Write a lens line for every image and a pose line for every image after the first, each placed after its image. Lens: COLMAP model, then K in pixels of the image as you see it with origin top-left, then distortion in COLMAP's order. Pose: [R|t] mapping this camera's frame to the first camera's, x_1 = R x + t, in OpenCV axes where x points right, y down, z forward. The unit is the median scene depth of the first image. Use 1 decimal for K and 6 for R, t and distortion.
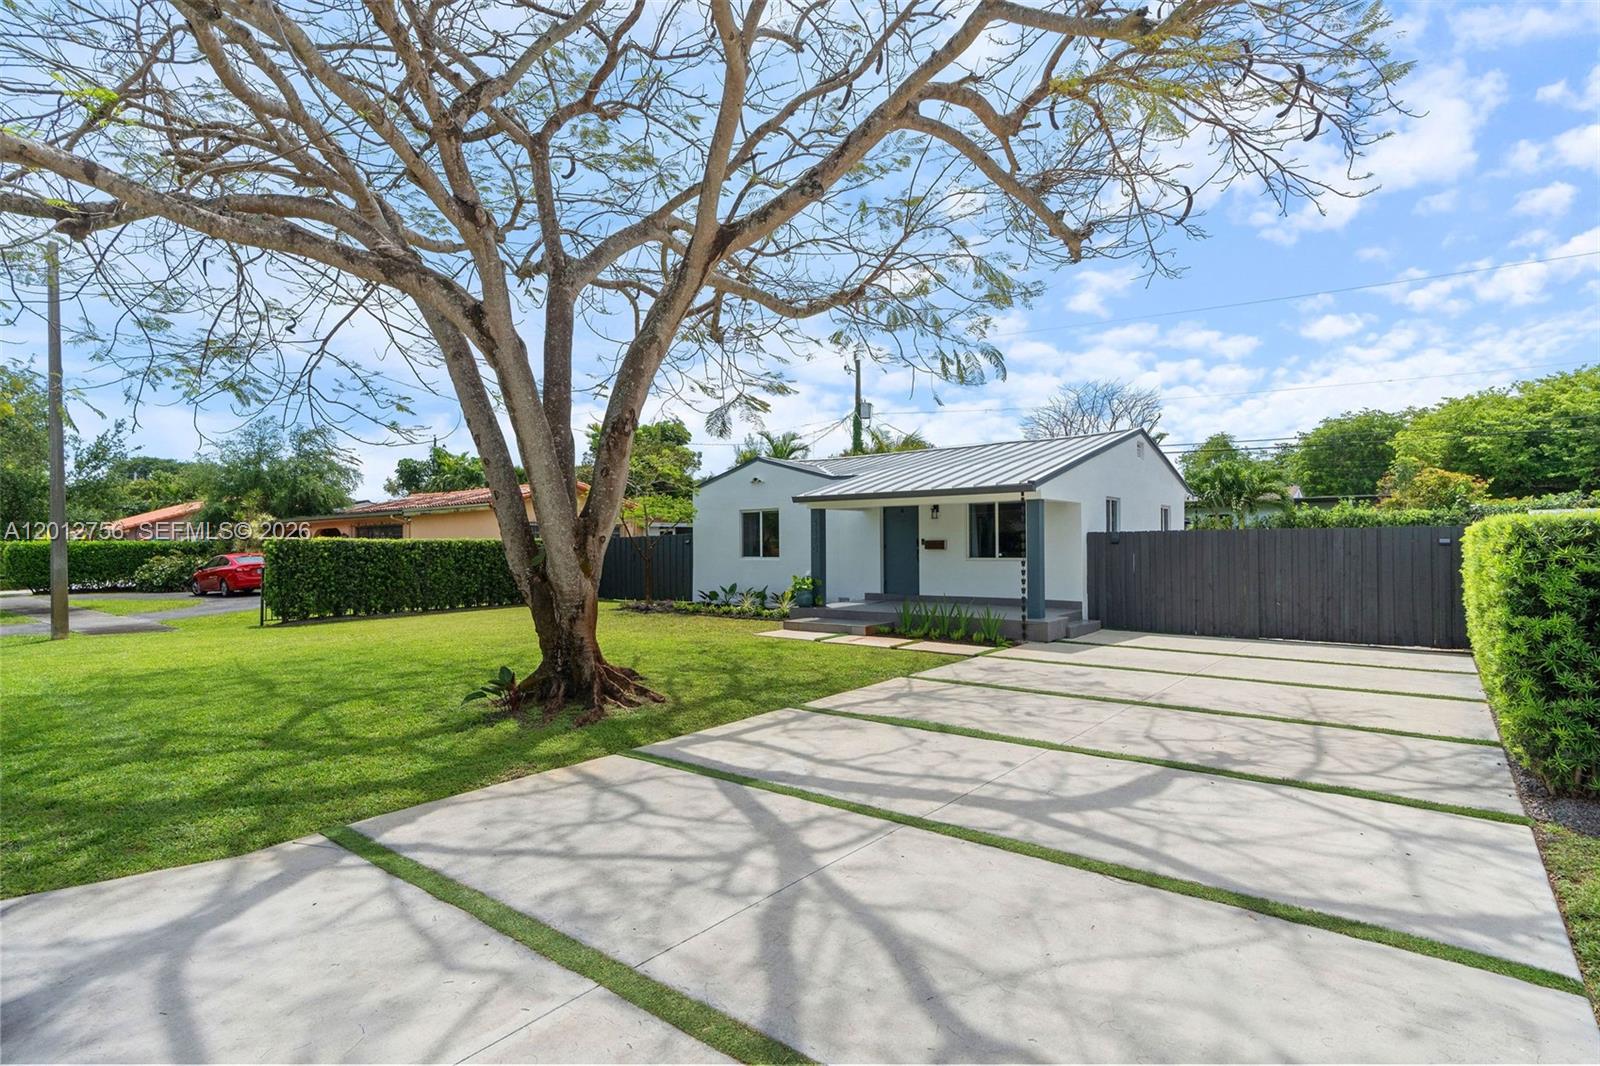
lens RADIAL K [[907.8, 0, 800.0], [0, 907.8, 533.0], [0, 0, 1]] dist [0.000573, 0.000018]
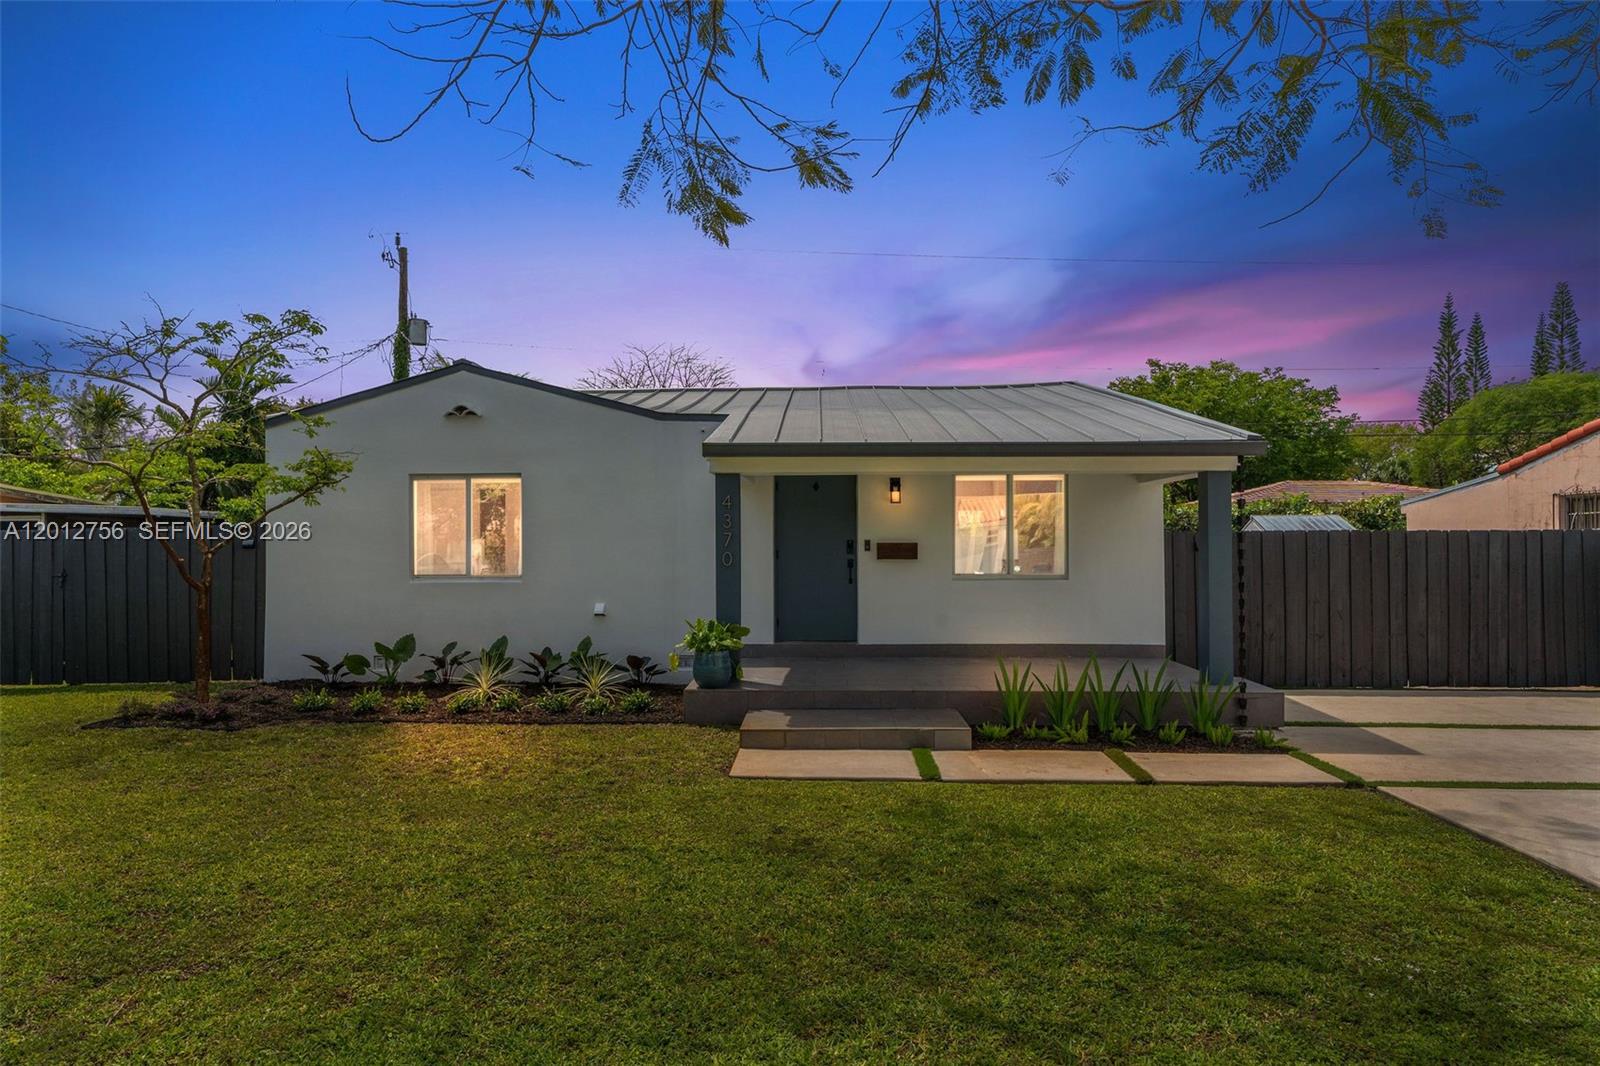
lens RADIAL K [[969.3, 0, 800.0], [0, 969.3, 533.0], [0, 0, 1]] dist [-0.001938, 0.000078]
pose [[0.800697, 0.000334, 0.599070, -0.233807], [-0.006528, 0.999945, 0.008168, -0.001882], [-0.599034, -0.010451, 0.800655, 0.570637]]
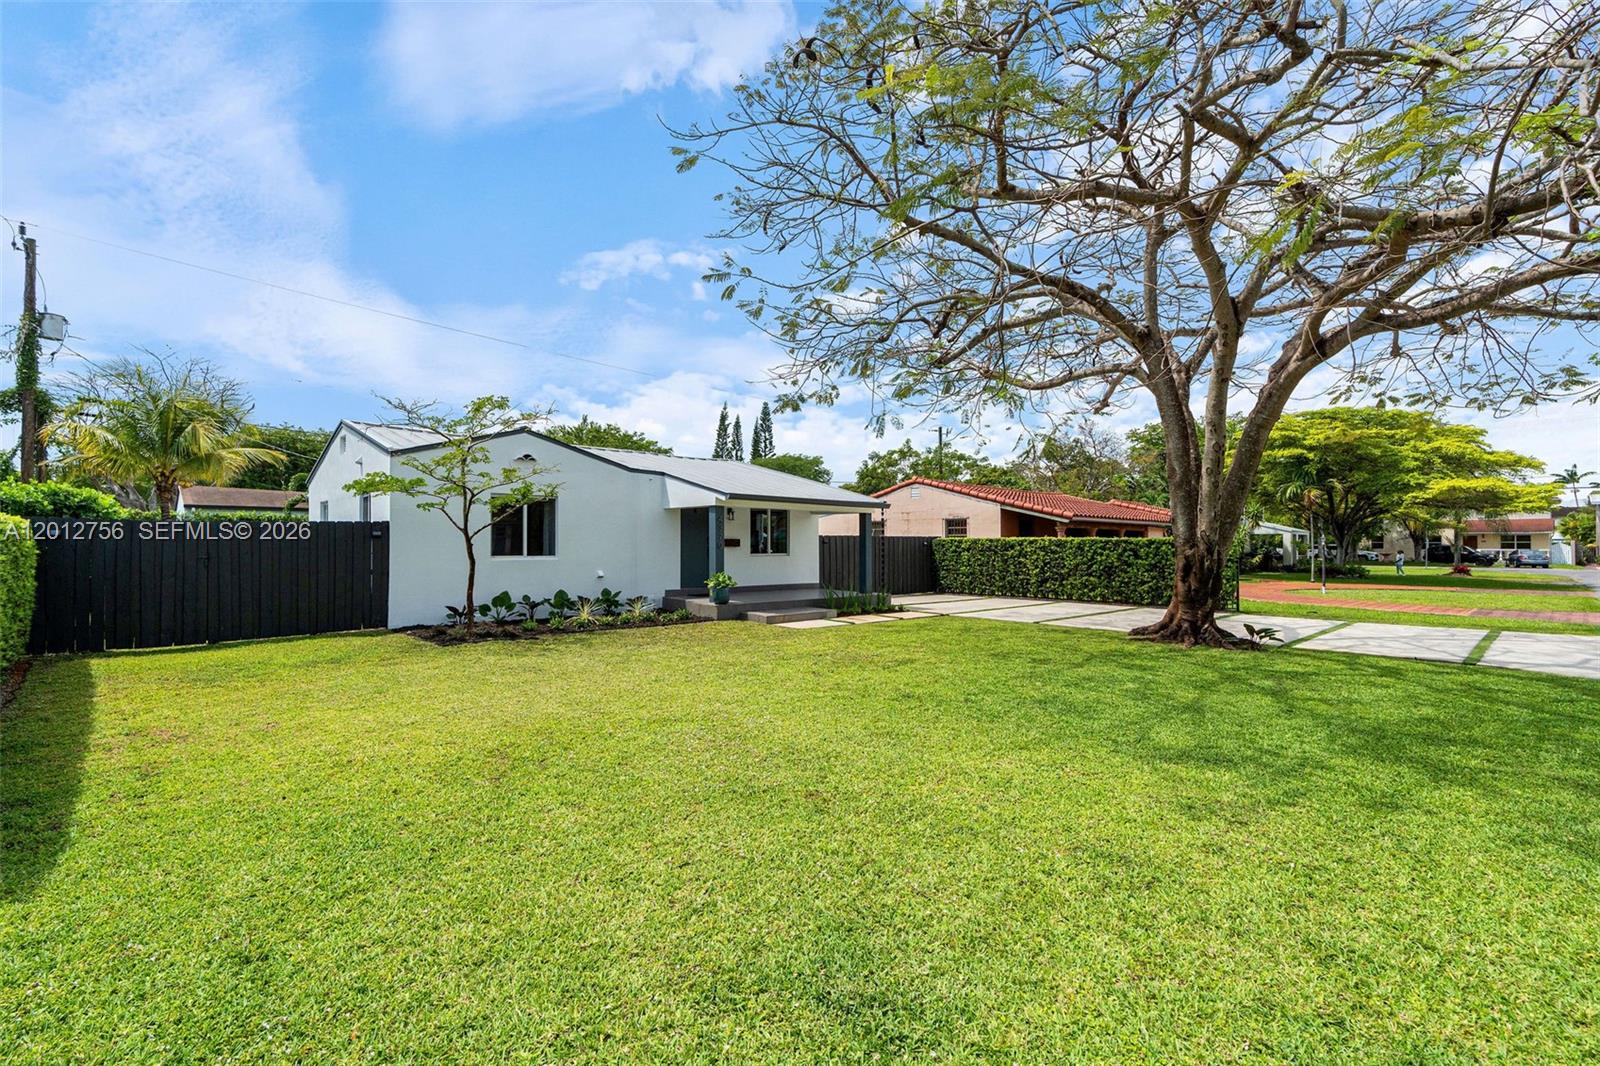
lens RADIAL K [[787.1, 0, 800.0], [0, 787.1, 533.0], [0, 0, 1]] dist [-0.004060, -0.000469]
pose [[0.109164, 0.010159, 0.993972, -0.816532], [-0.023093, 0.999704, -0.007682, 0.006305], [-0.993755, -0.022115, 0.109366, 0.794888]]
